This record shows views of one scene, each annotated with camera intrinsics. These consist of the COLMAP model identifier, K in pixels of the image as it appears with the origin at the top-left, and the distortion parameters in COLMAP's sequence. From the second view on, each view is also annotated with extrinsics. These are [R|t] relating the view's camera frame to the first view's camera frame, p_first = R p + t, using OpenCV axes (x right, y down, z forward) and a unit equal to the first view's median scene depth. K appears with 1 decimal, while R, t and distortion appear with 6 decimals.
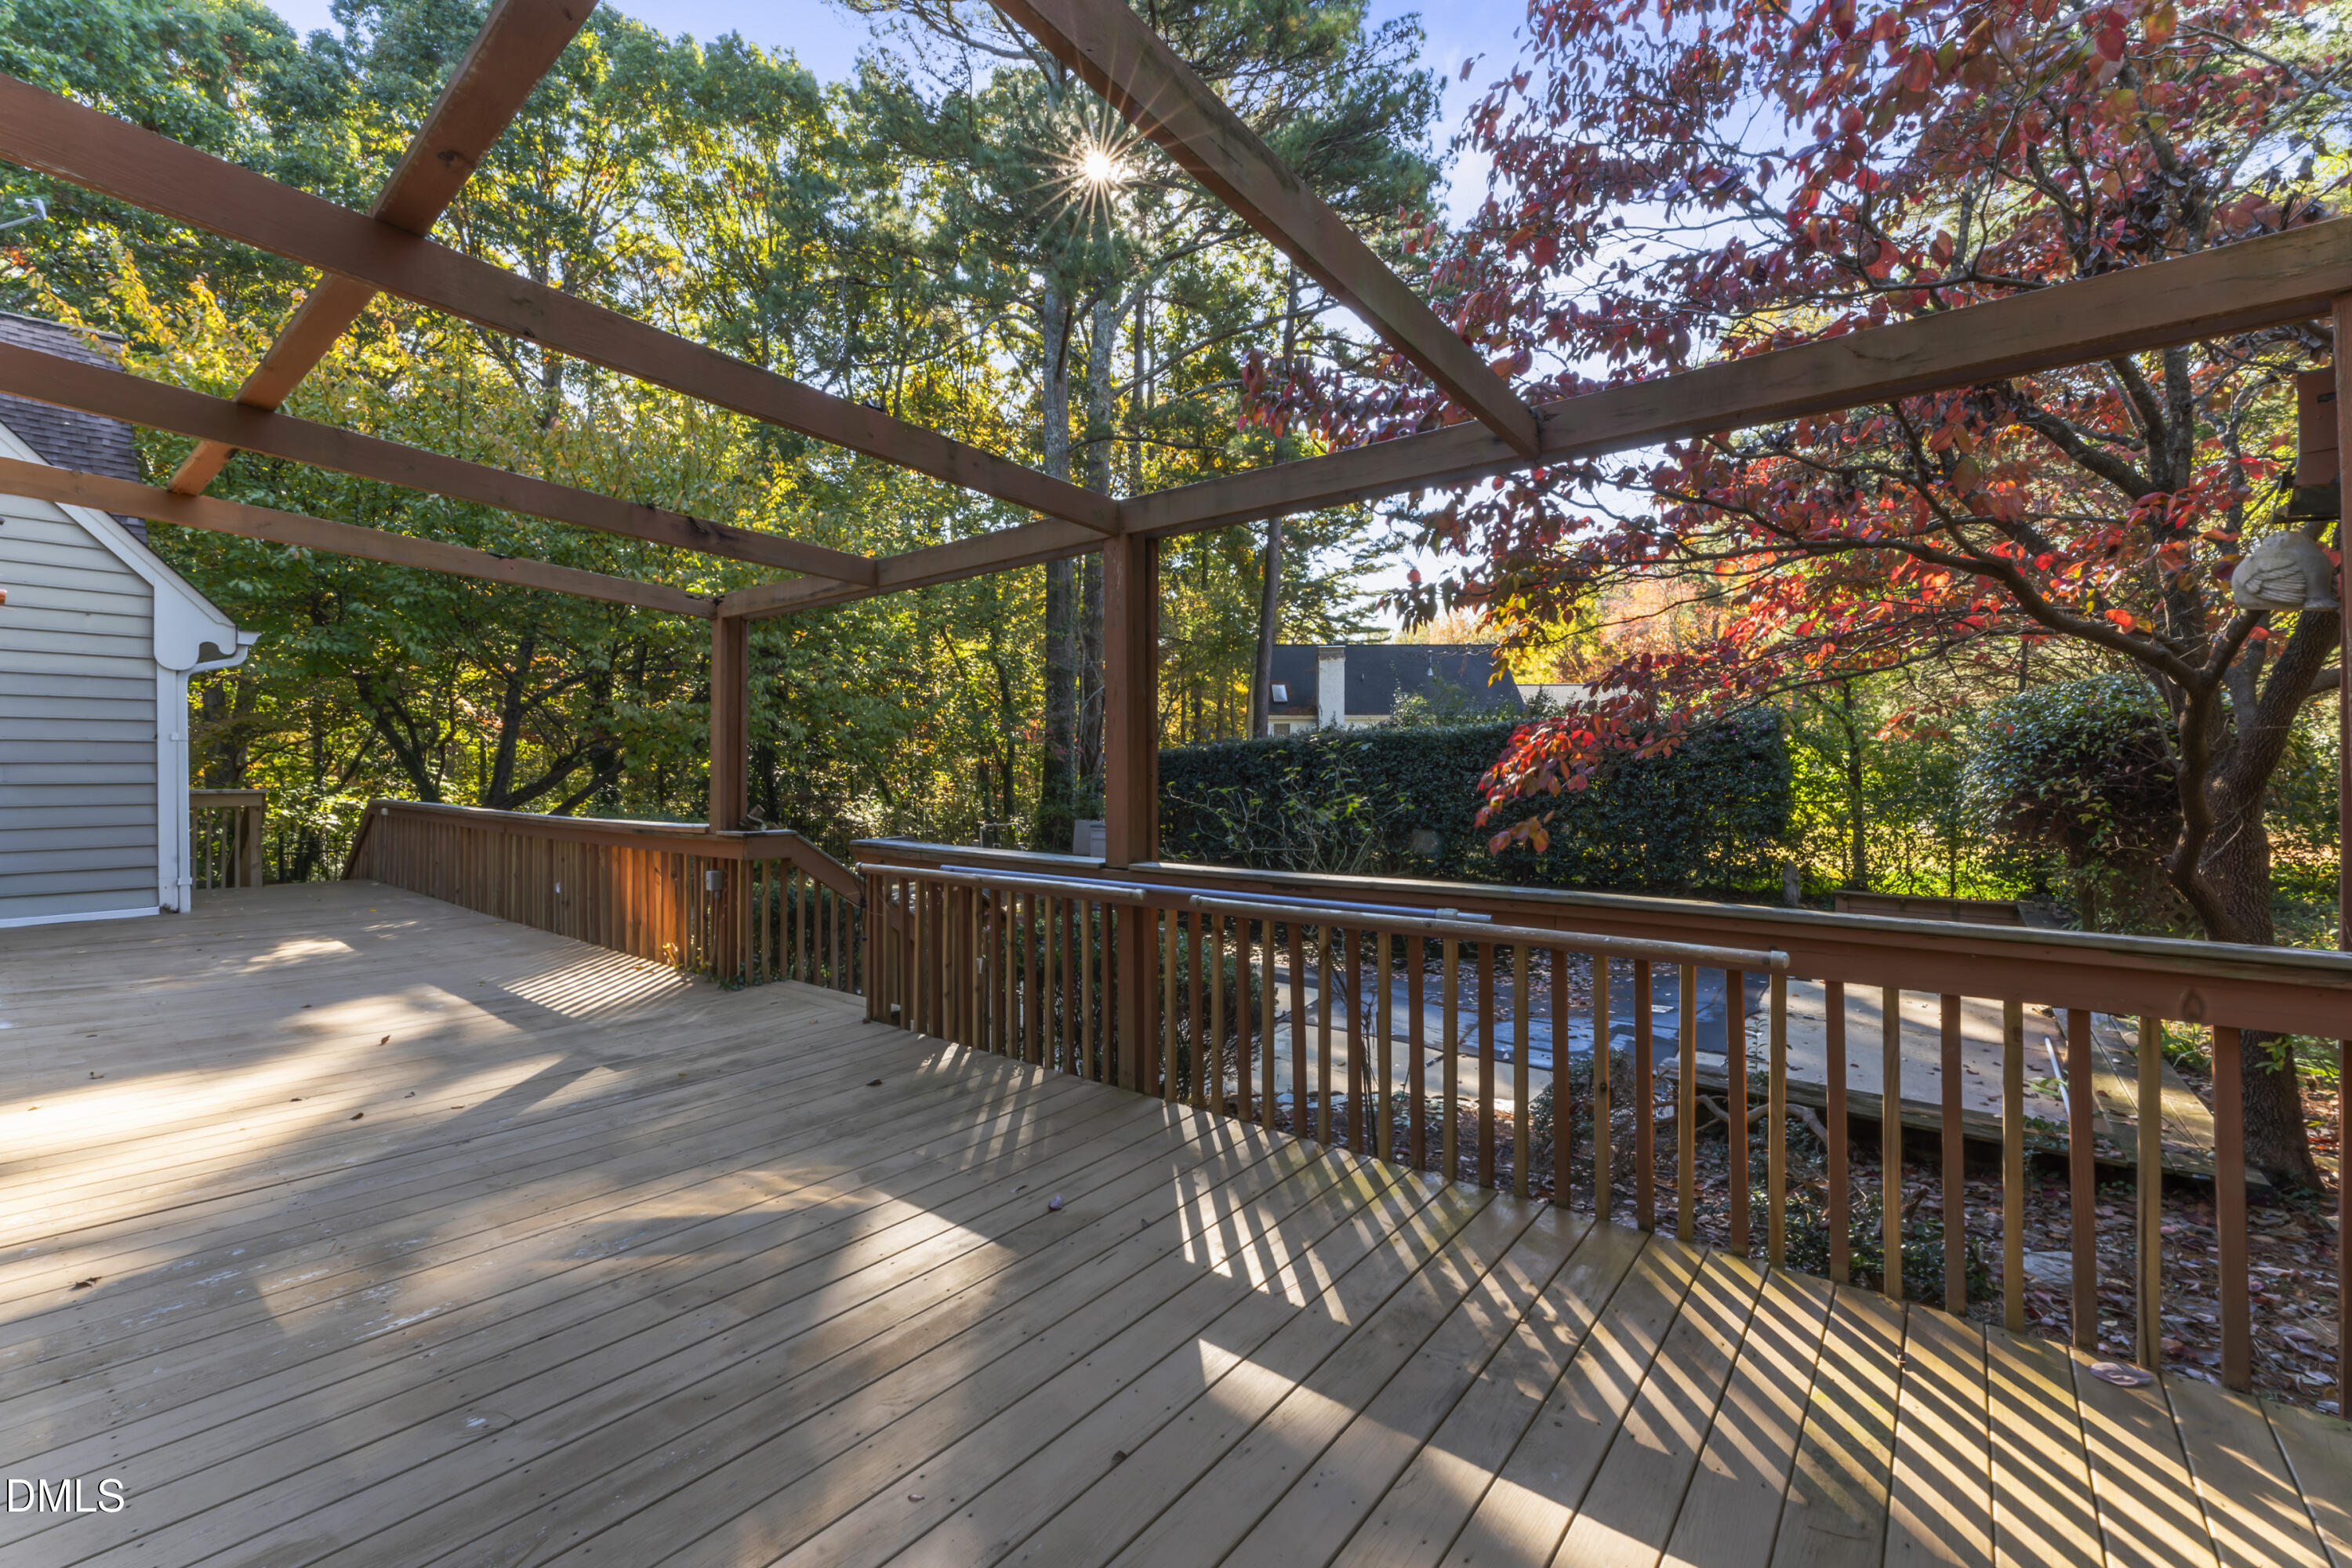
lens RADIAL K [[973.8, 0, 1173.2], [0, 973.8, 763.9], [0, 0, 1]] dist [-0.002509, -0.000348]
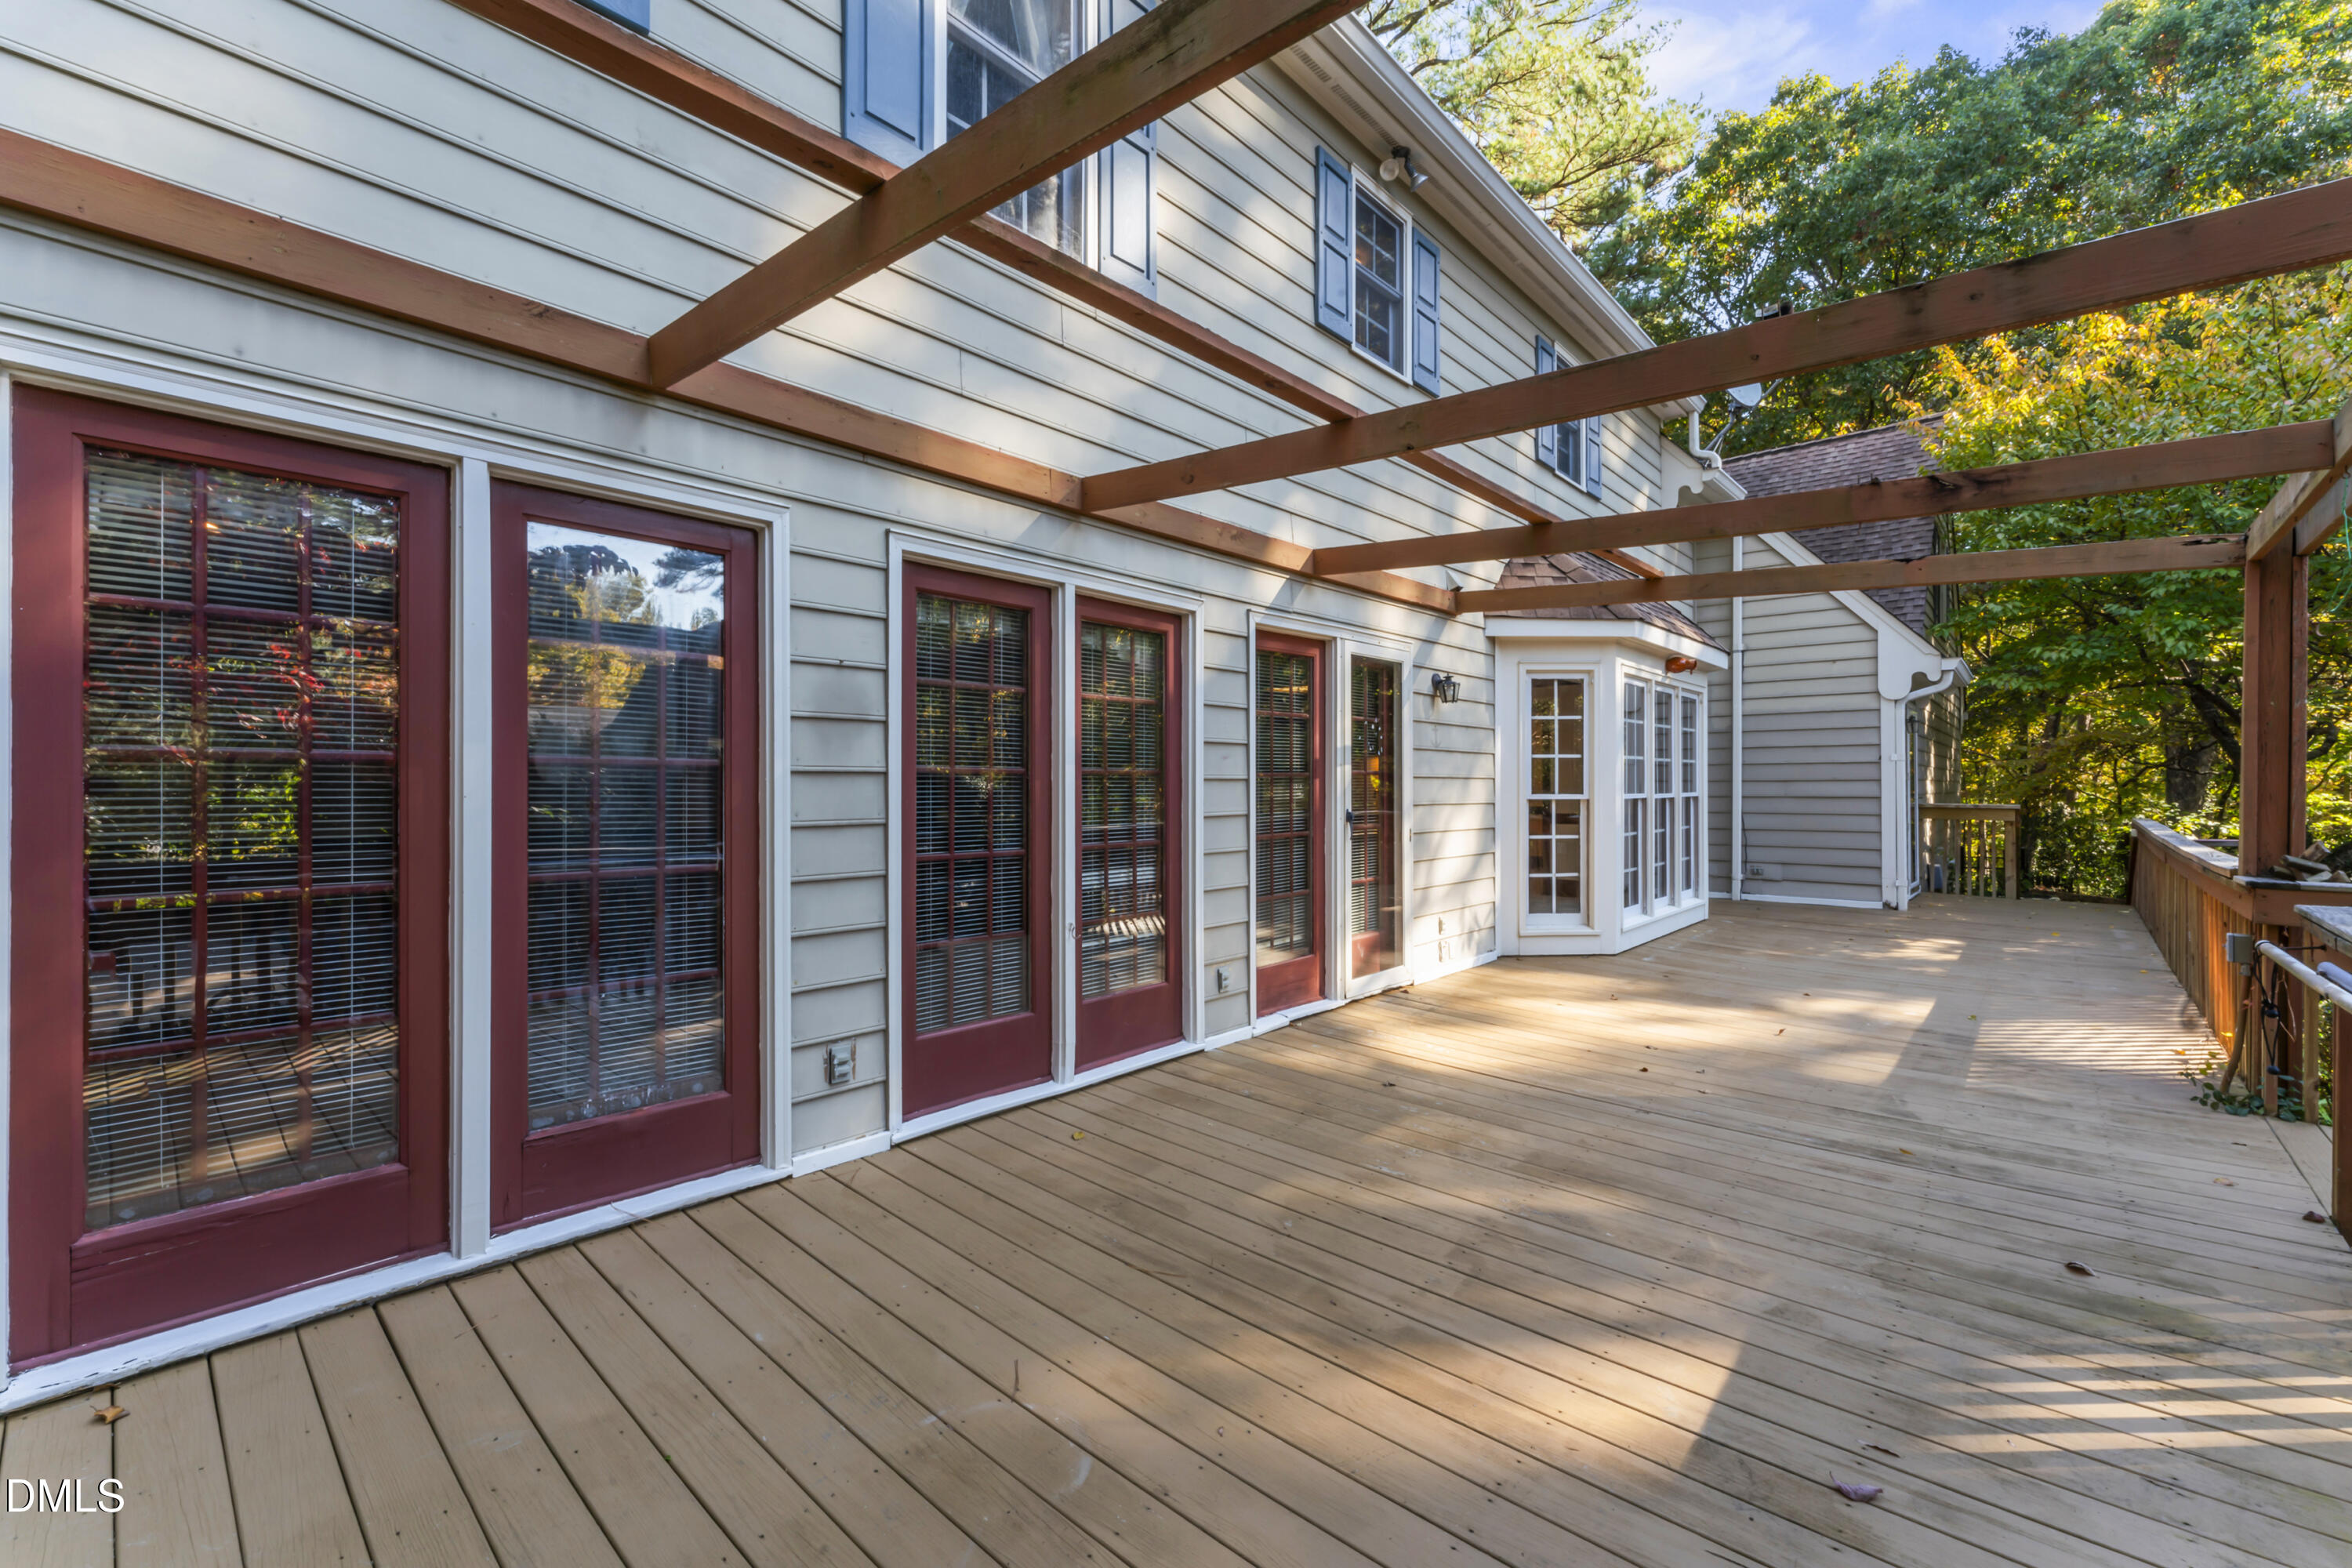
lens RADIAL K [[973.8, 0, 1173.2], [0, 973.8, 763.9], [0, 0, 1]] dist [-0.002509, -0.000348]
pose [[-0.058026, -0.022329, -0.998065, 0.187518], [0.006243, 0.999722, -0.022729, 0.001109], [0.998296, -0.007550, -0.057871, 0.214924]]
